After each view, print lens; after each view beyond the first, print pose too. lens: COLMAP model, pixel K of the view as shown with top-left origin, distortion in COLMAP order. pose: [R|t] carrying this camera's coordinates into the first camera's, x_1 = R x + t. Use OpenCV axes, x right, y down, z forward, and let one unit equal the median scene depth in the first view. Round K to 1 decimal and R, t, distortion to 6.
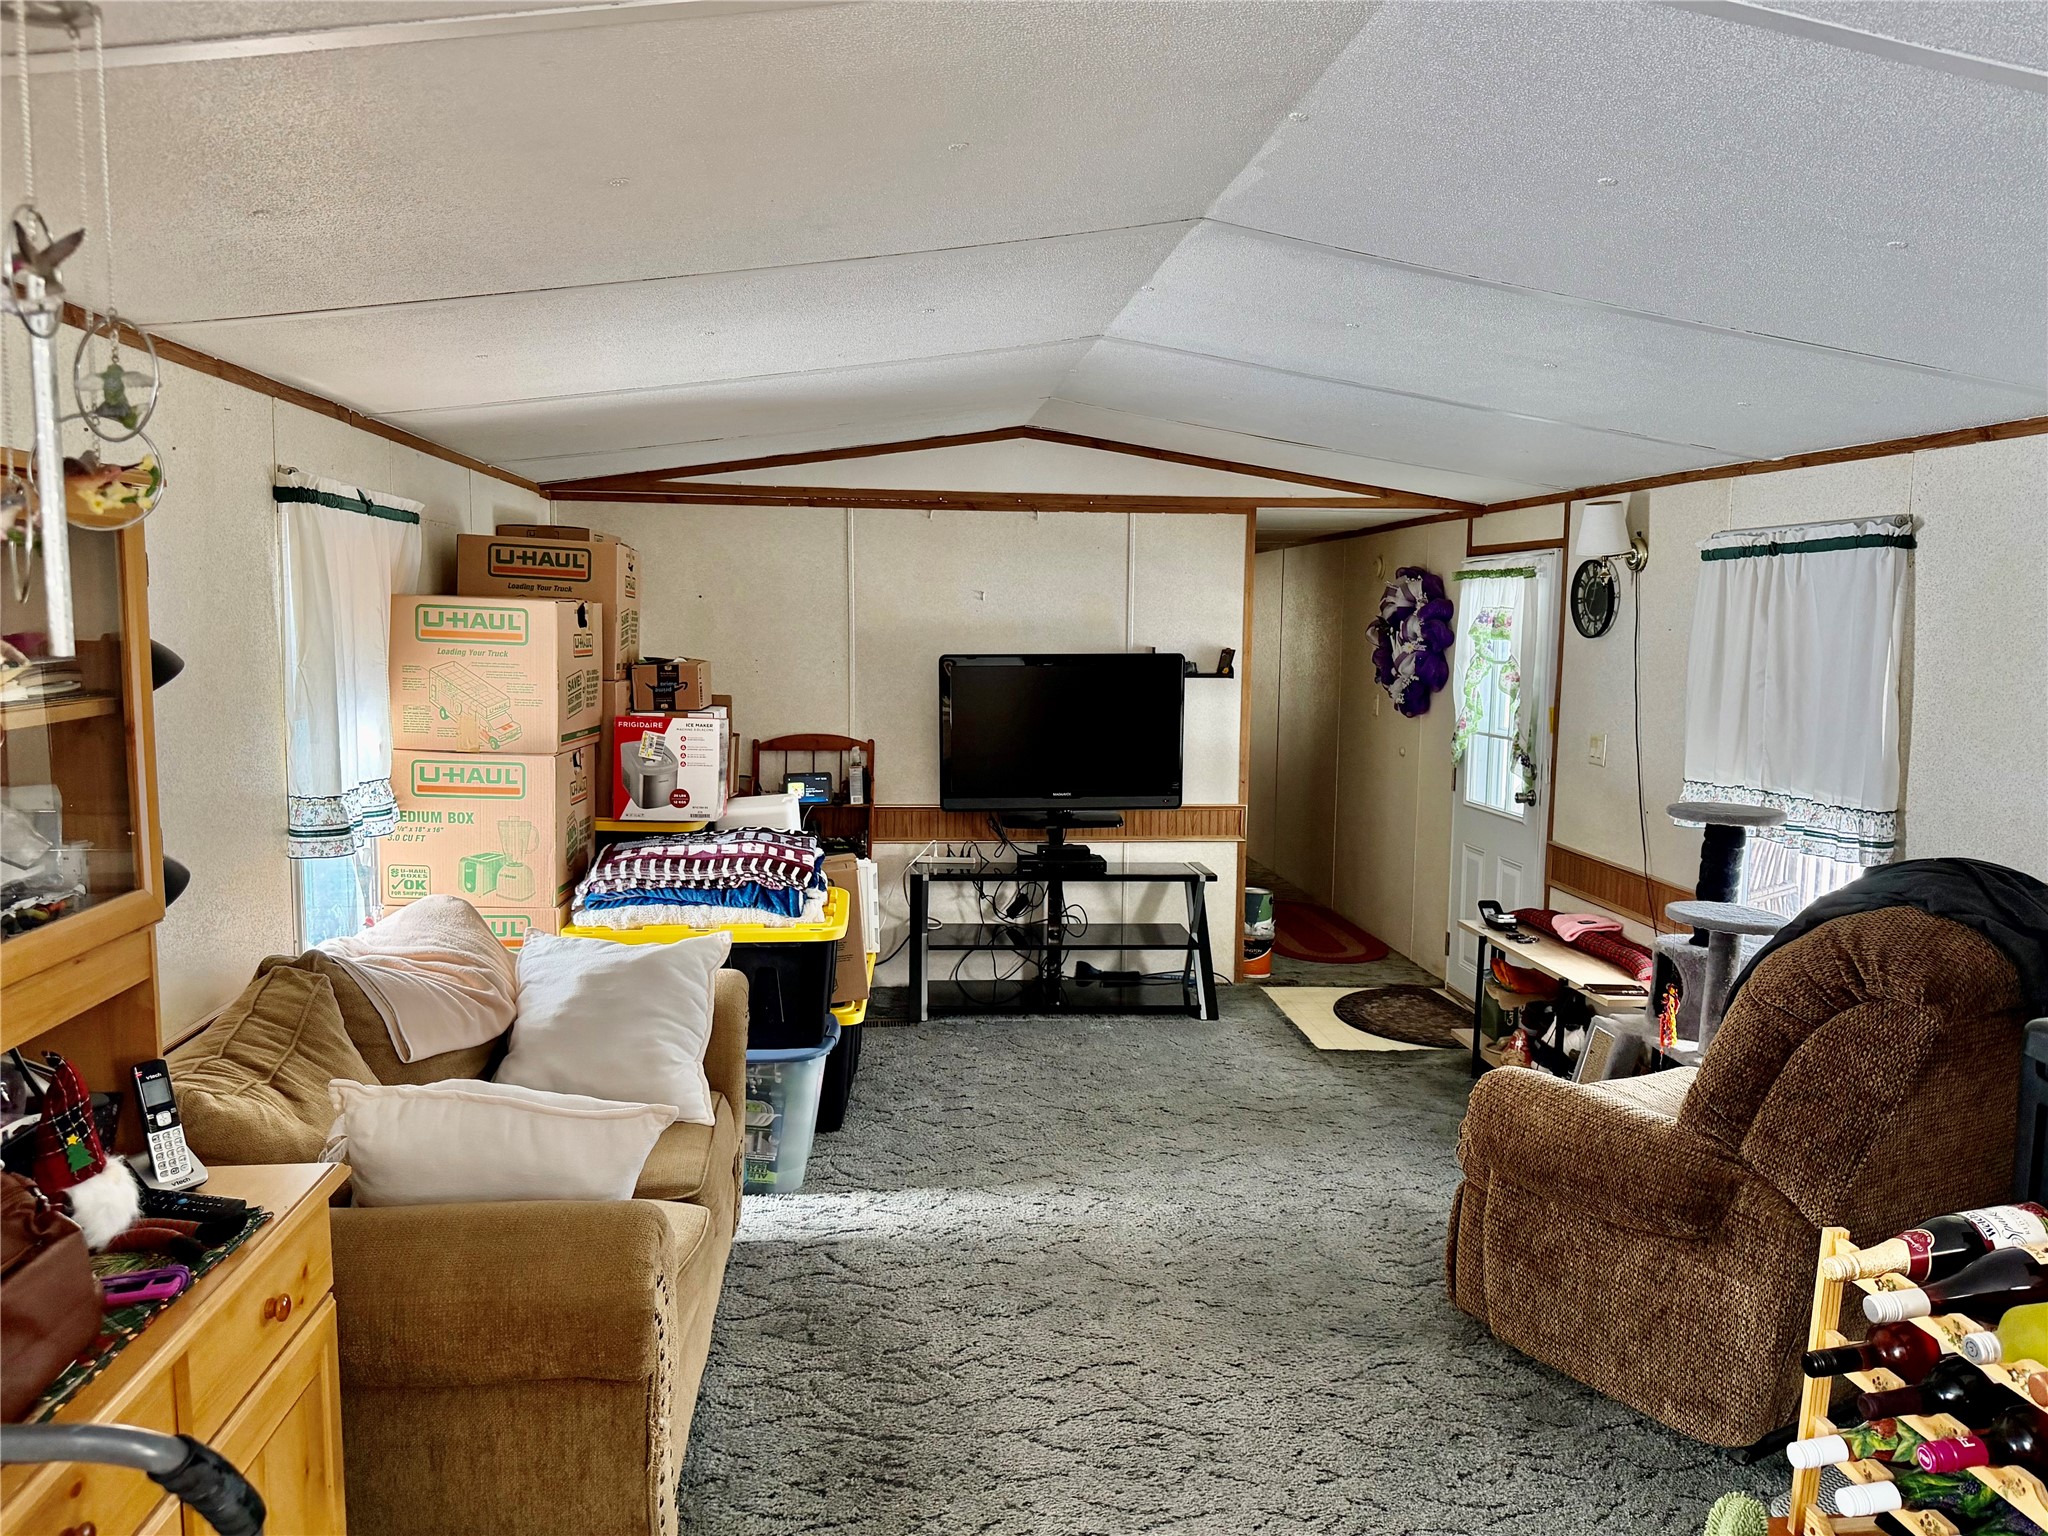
lens RADIAL K [[1463.8, 0, 1024.0], [0, 1463.8, 768.0], [0, 0, 1]] dist [0.140513, -0.227259]
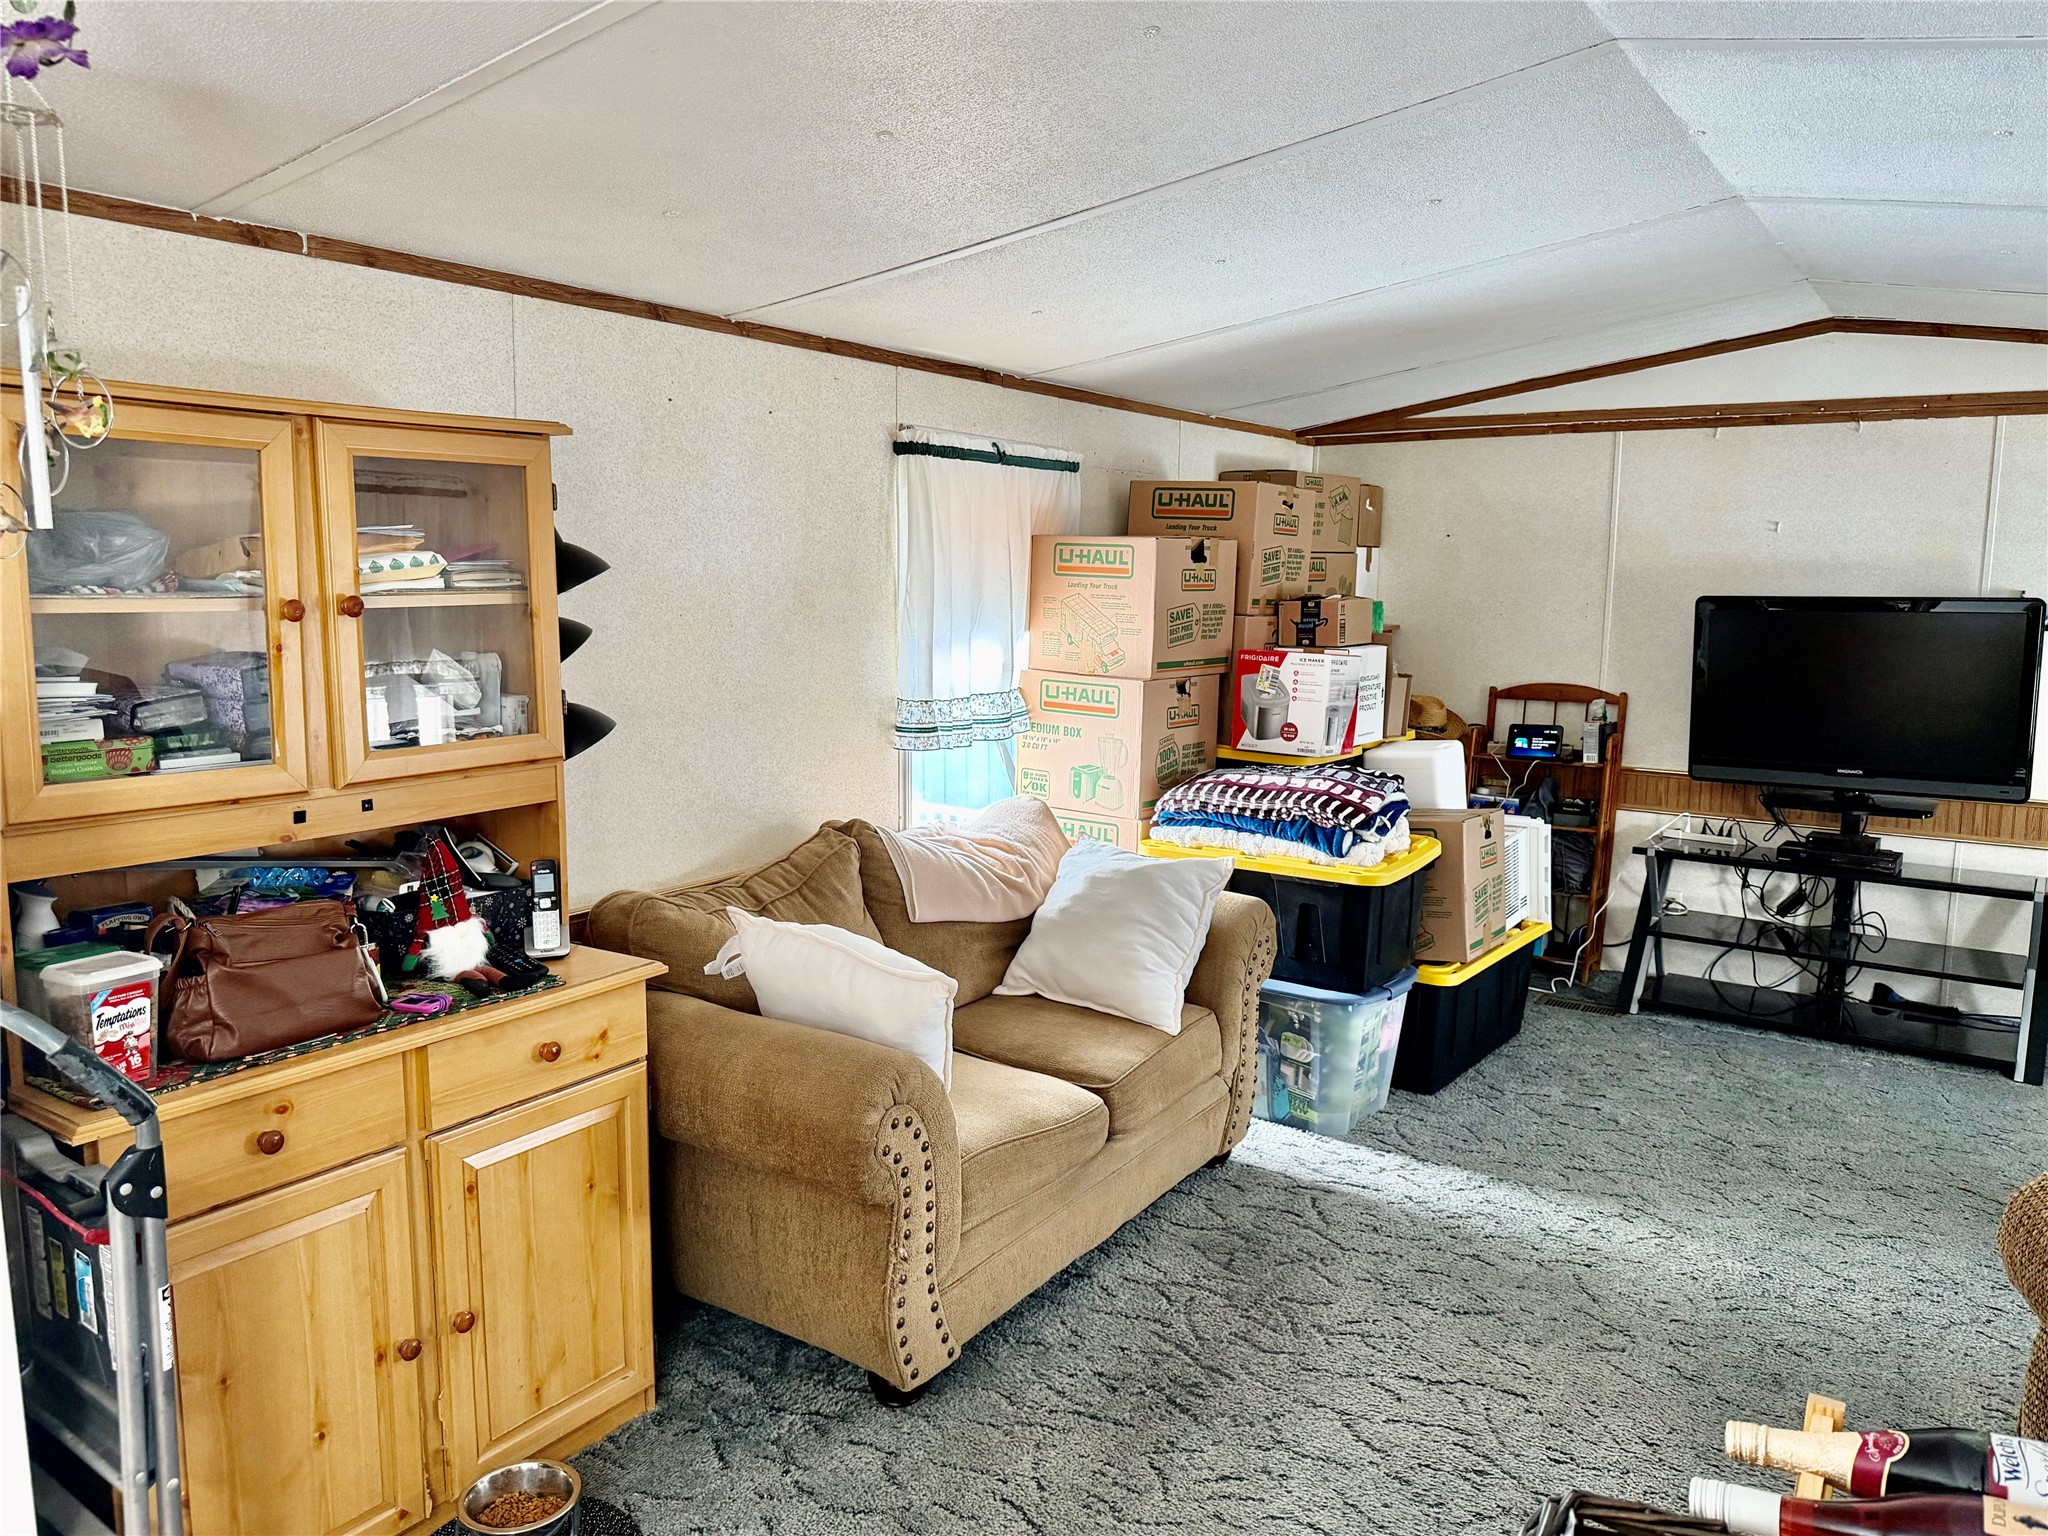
lens RADIAL K [[1463.8, 0, 1024.0], [0, 1463.8, 768.0], [0, 0, 1]] dist [0.140513, -0.227259]
pose [[0.765756, 0.083092, -0.637741, 0.260145], [-0.066370, 0.996534, 0.050147, 0.006331], [0.639697, 0.003927, 0.768617, 0.099698]]
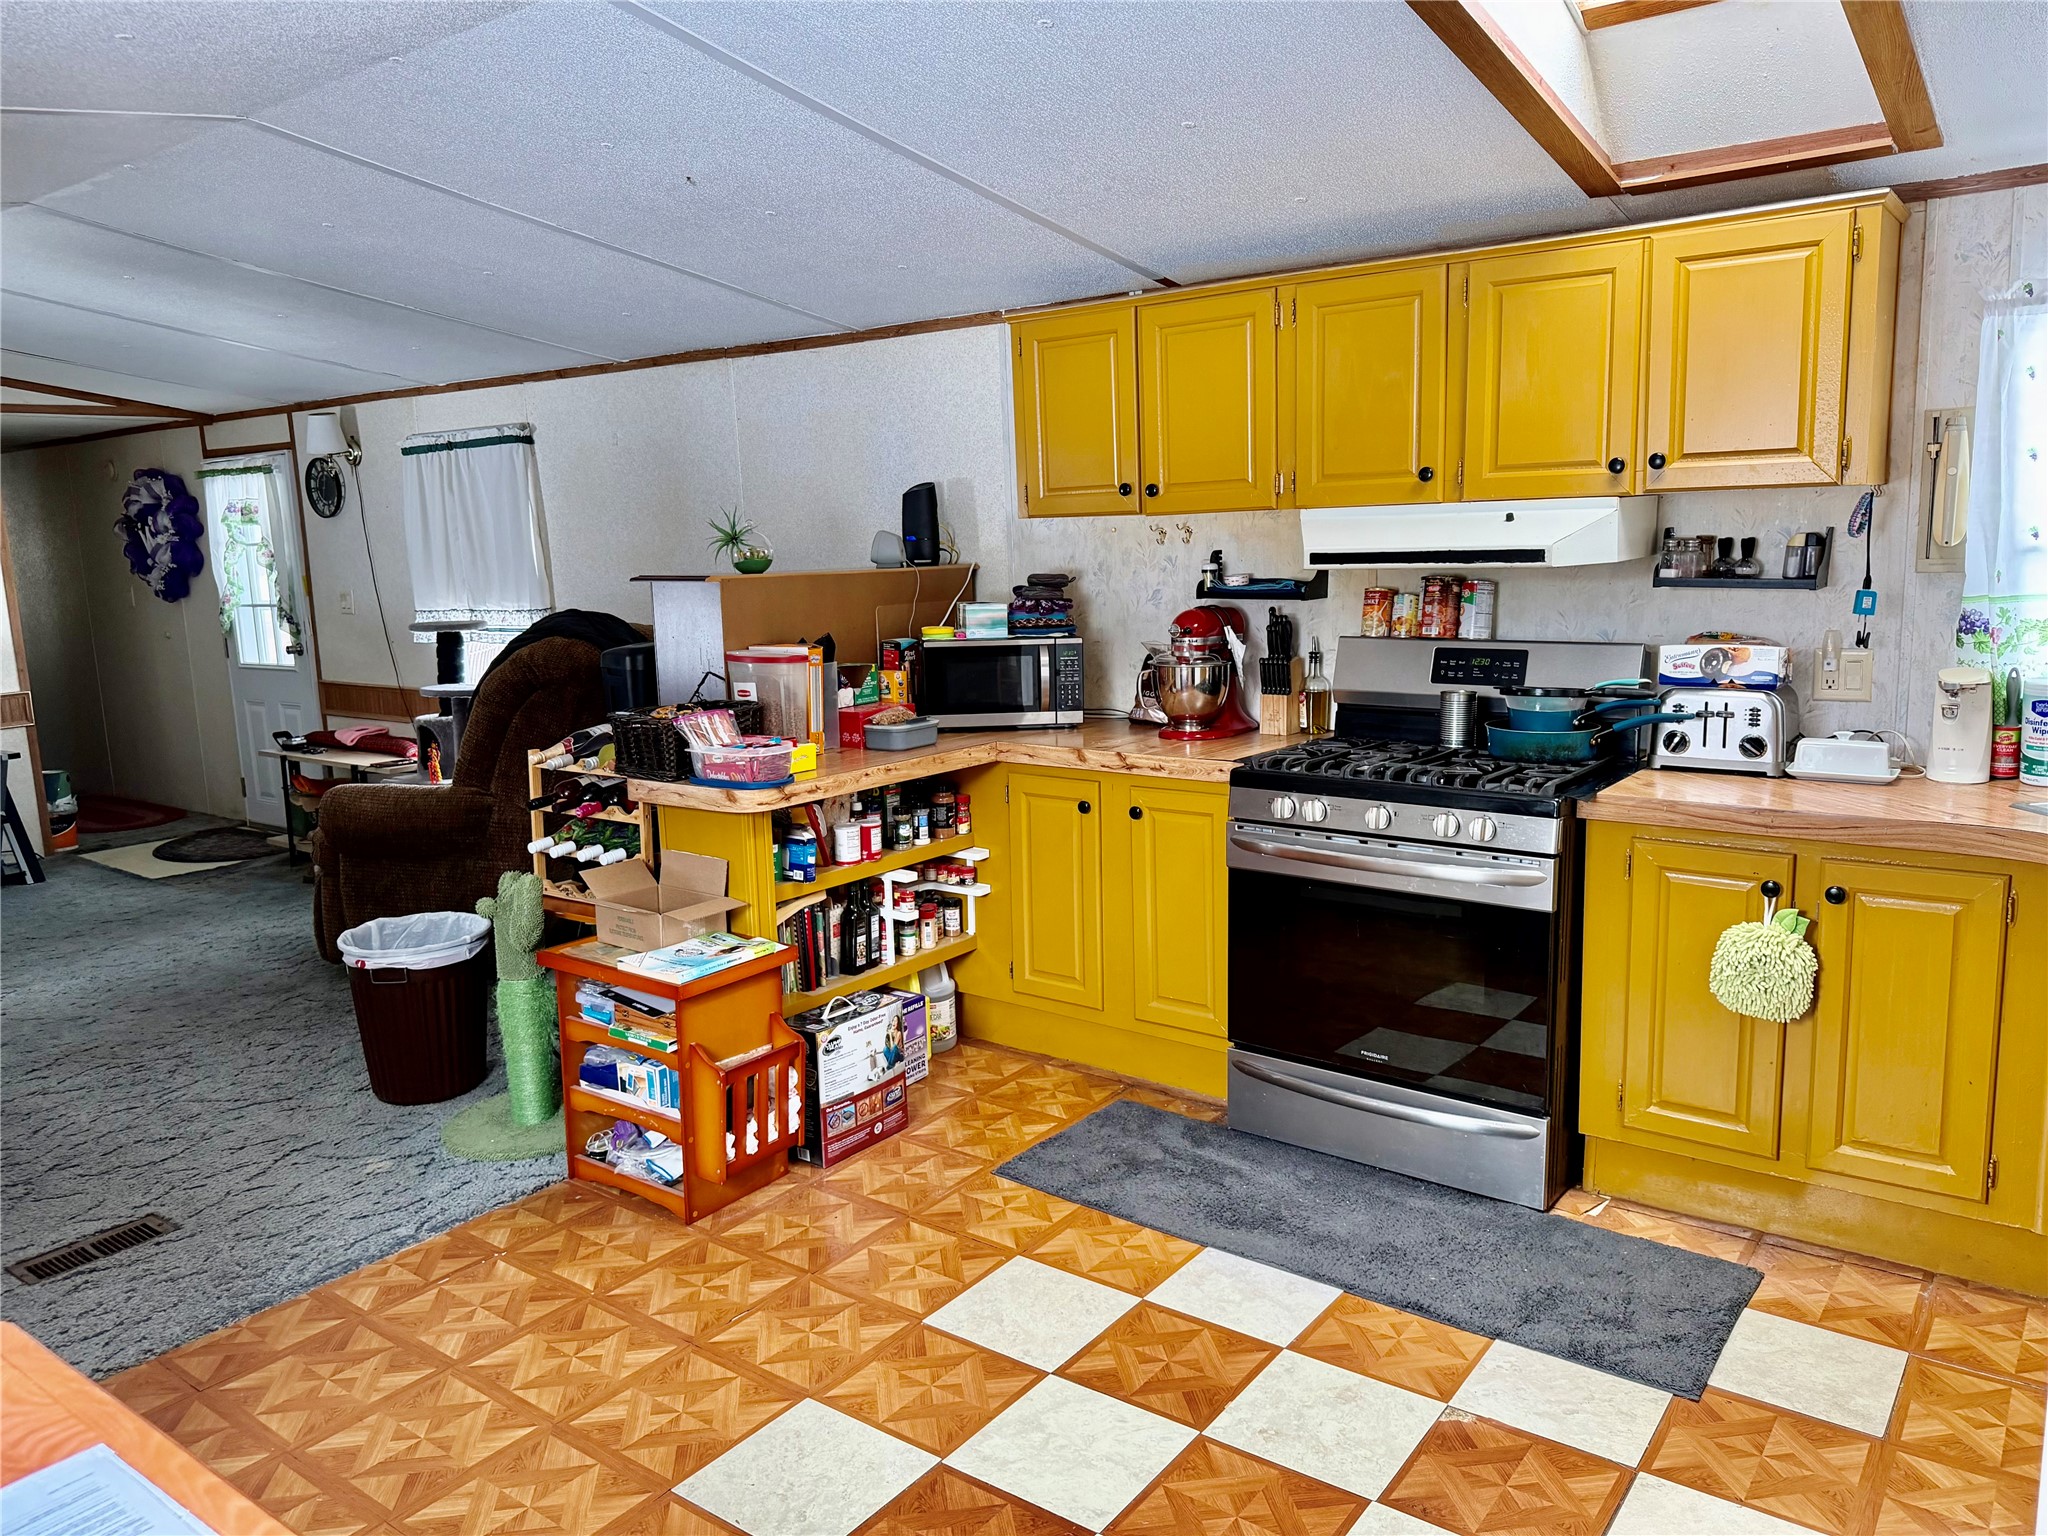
lens RADIAL K [[1484.1, 0, 1024.0], [0, 1484.1, 768.0], [0, 0, 1]] dist [0.067343, -0.121115]
pose [[0.678692, -0.156061, 0.717650, -0.196532], [0.118922, 0.987619, 0.102302, 0.073012], [-0.724731, 0.015913, 0.688849, -0.373025]]
